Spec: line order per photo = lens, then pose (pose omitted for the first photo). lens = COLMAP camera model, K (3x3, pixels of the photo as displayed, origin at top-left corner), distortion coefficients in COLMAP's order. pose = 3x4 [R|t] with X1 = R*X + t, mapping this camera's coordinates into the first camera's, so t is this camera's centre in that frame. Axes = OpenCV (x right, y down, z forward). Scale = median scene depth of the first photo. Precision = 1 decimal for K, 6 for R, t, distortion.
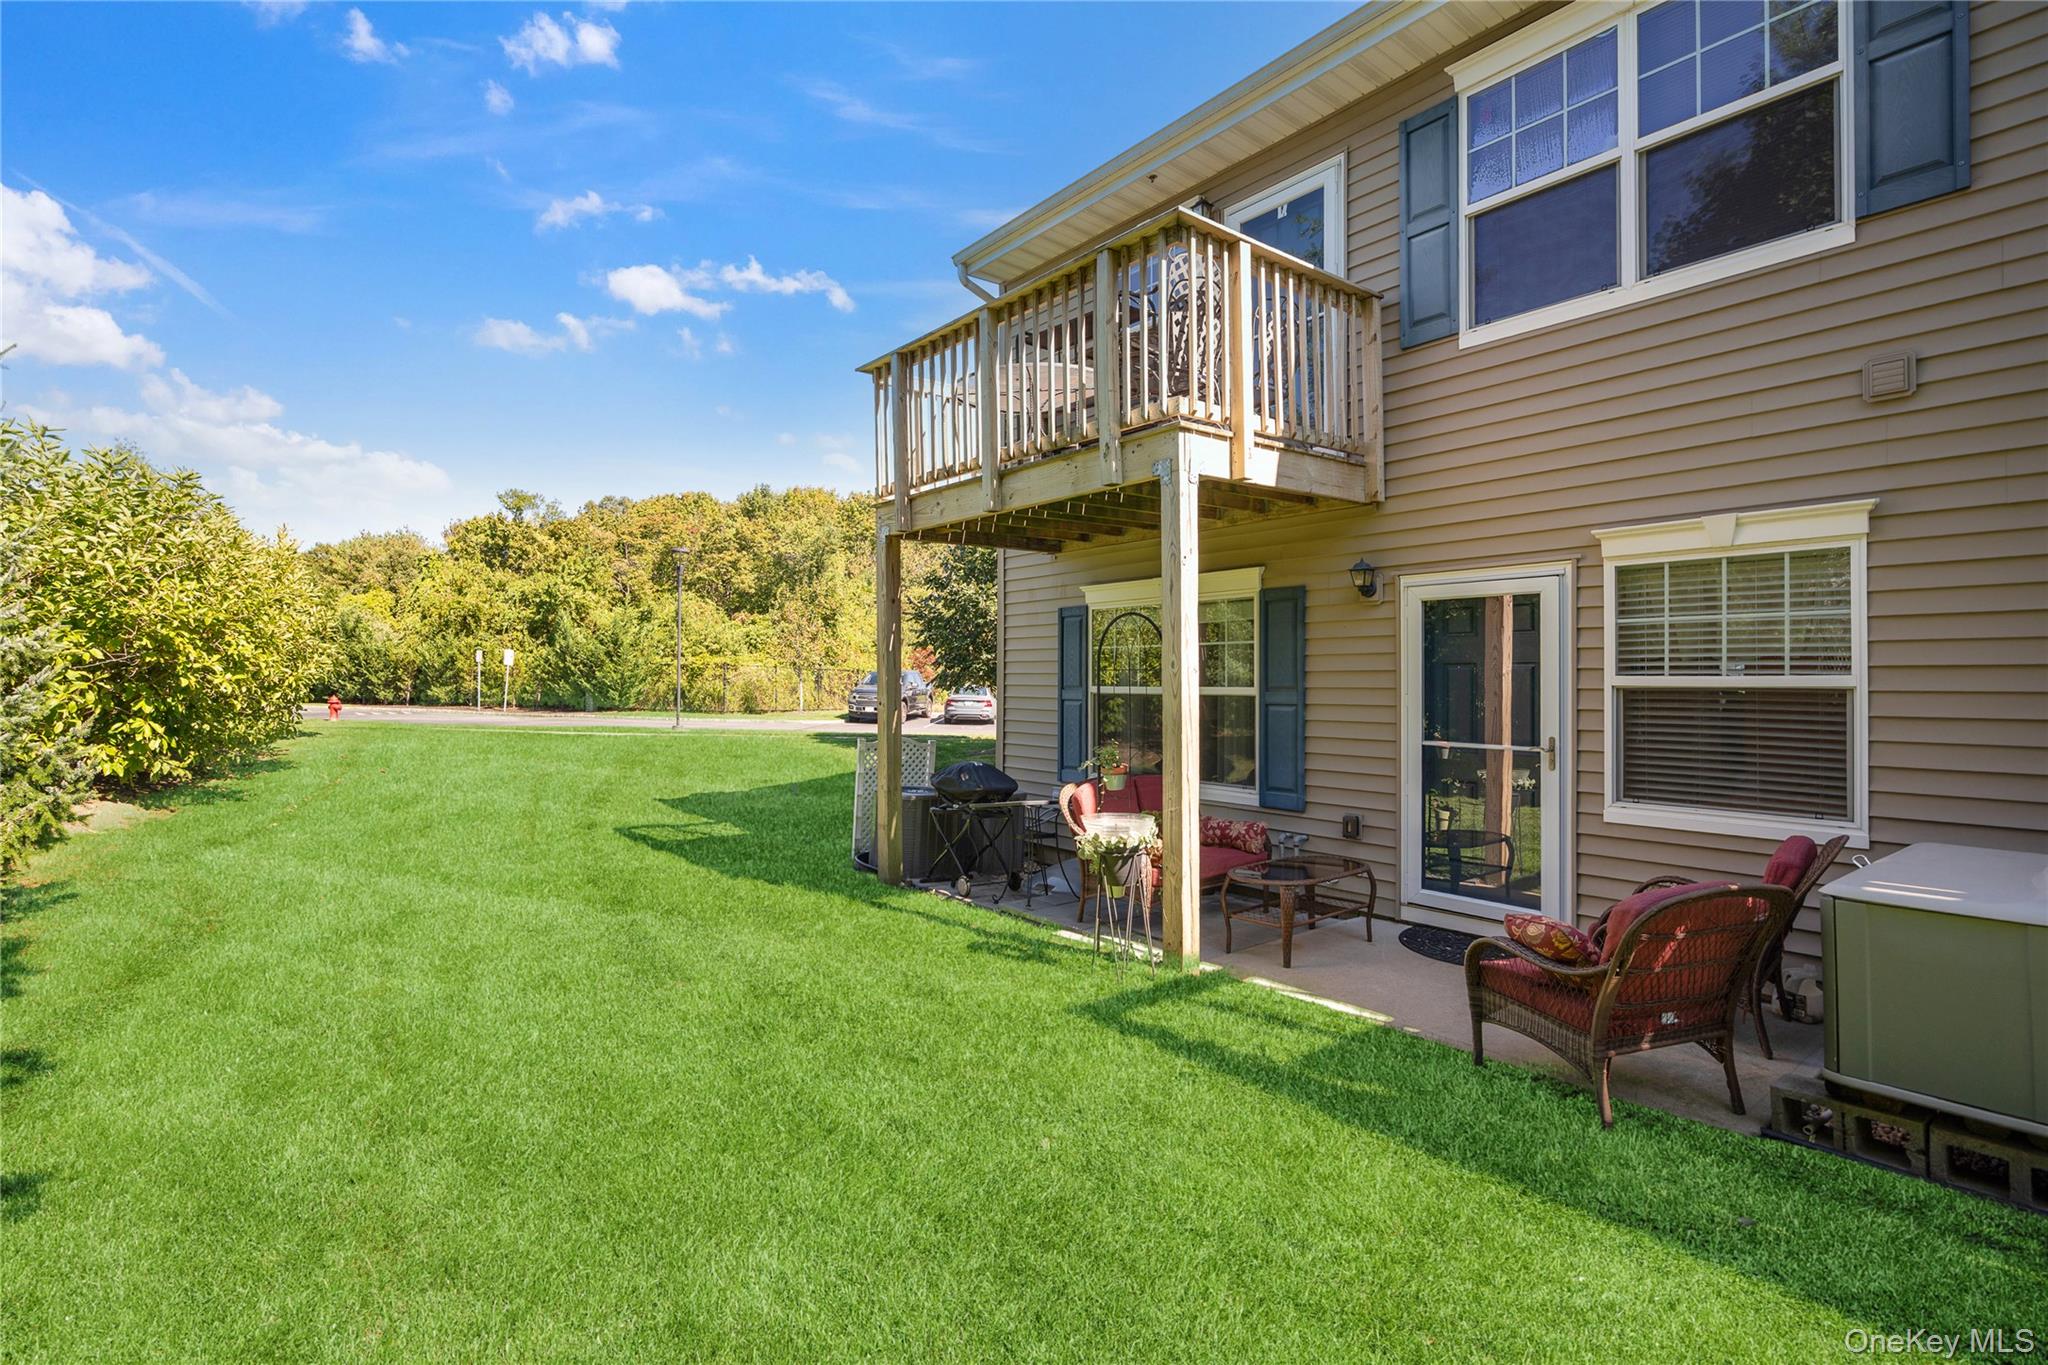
lens RADIAL K [[931.8, 0, 1007.6], [0, 931.8, 676.3], [0, 0, 1]] dist [-0.004405, 0.001046]
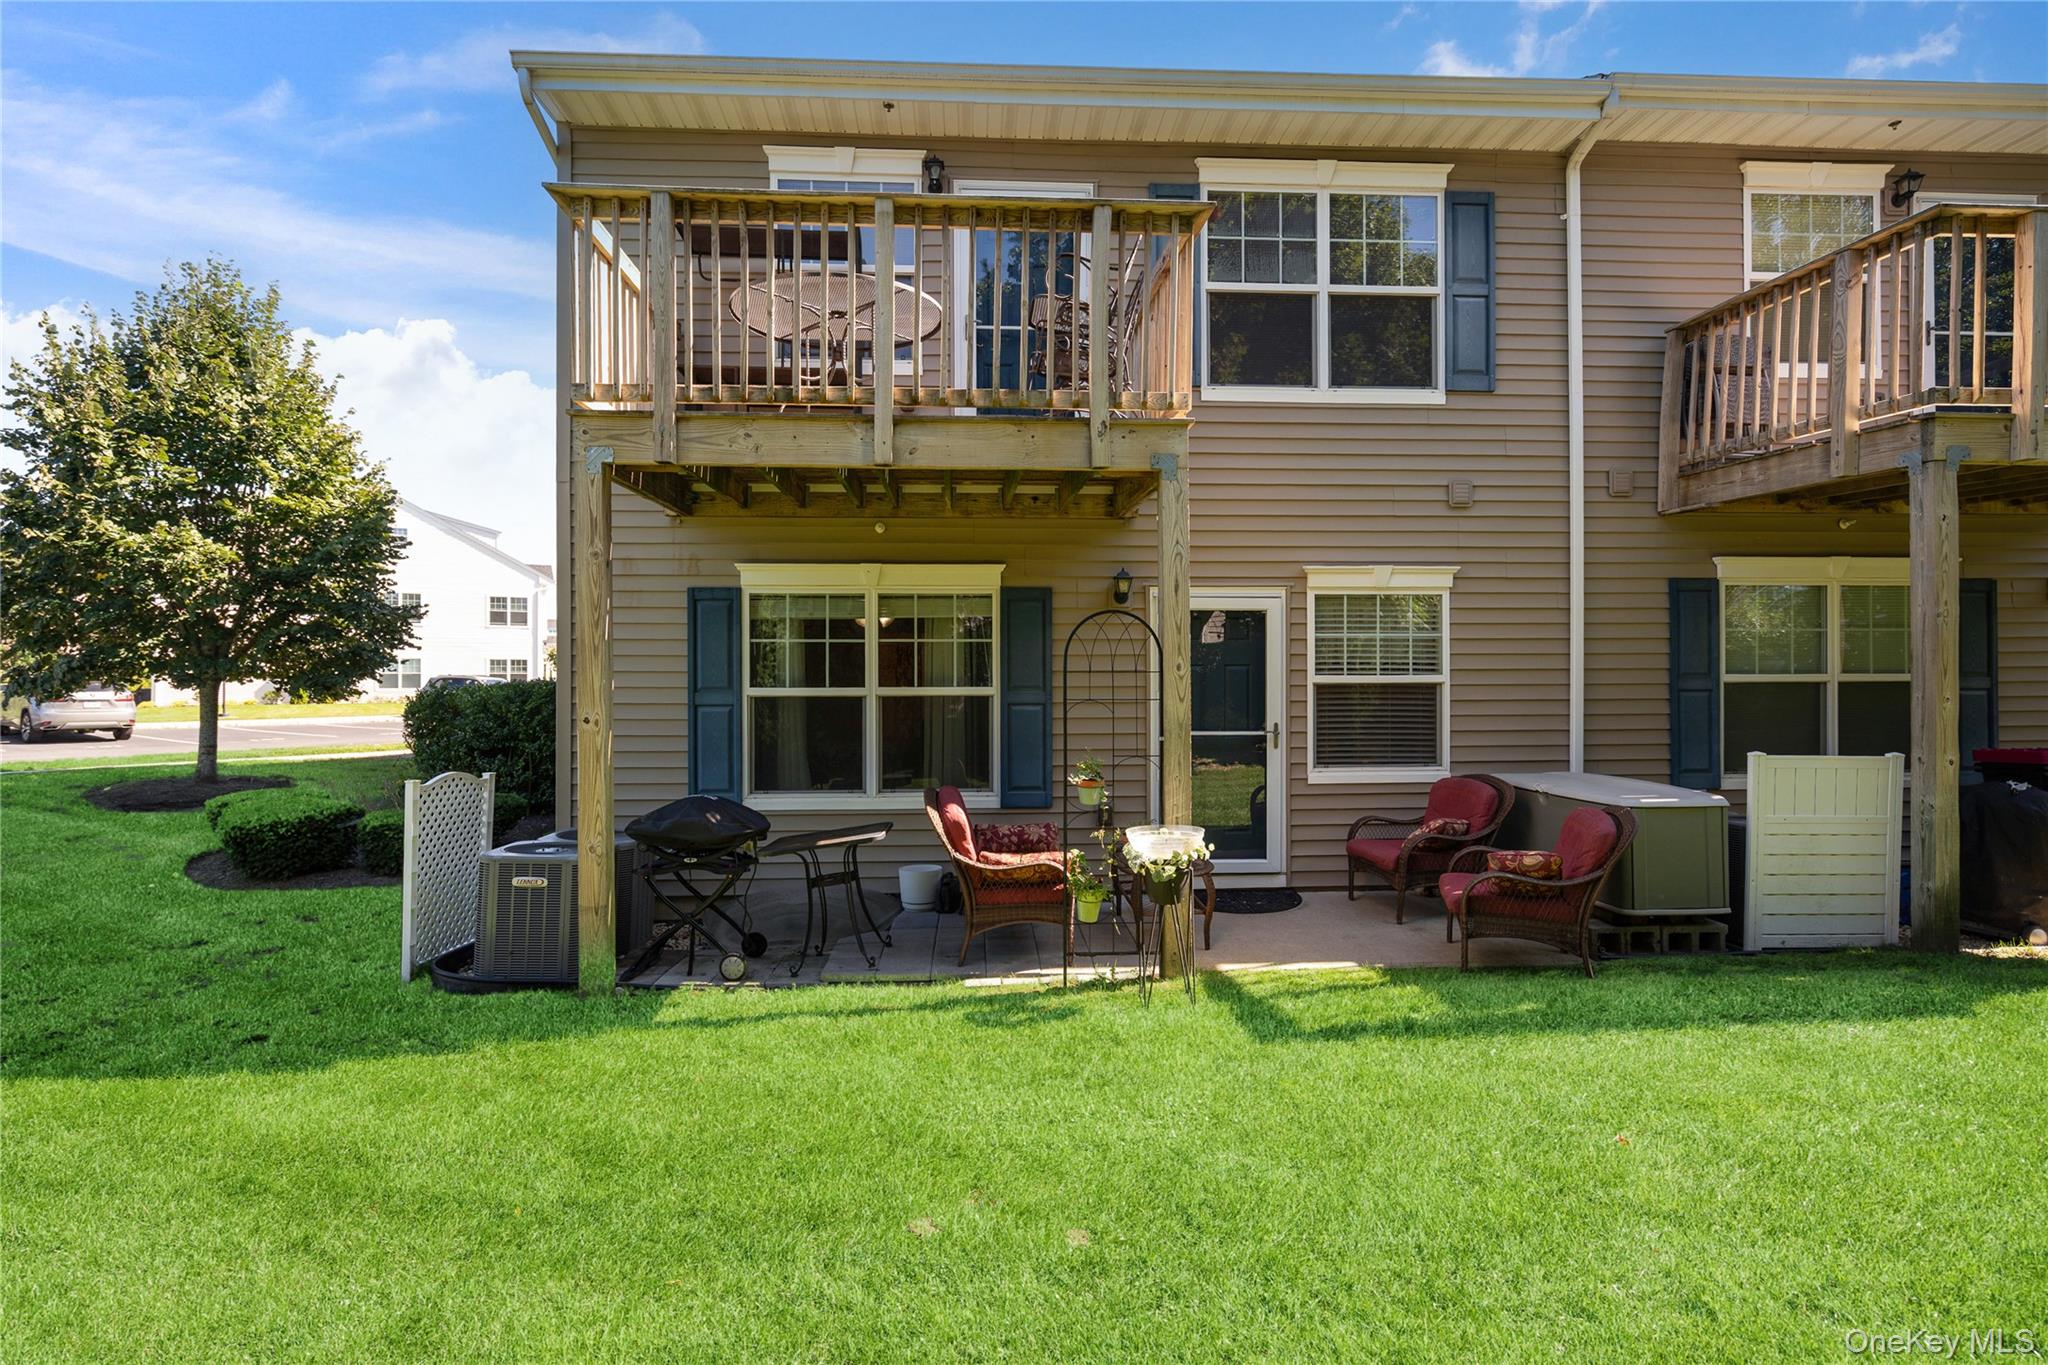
lens RADIAL K [[931.8, 0, 1007.6], [0, 931.8, 676.3], [0, 0, 1]] dist [-0.004405, 0.001046]
pose [[0.587194, -0.003638, 0.809438, -0.699983], [0.000050, 0.999990, 0.004458, -0.004974], [-0.809446, -0.002577, 0.587188, 0.561547]]
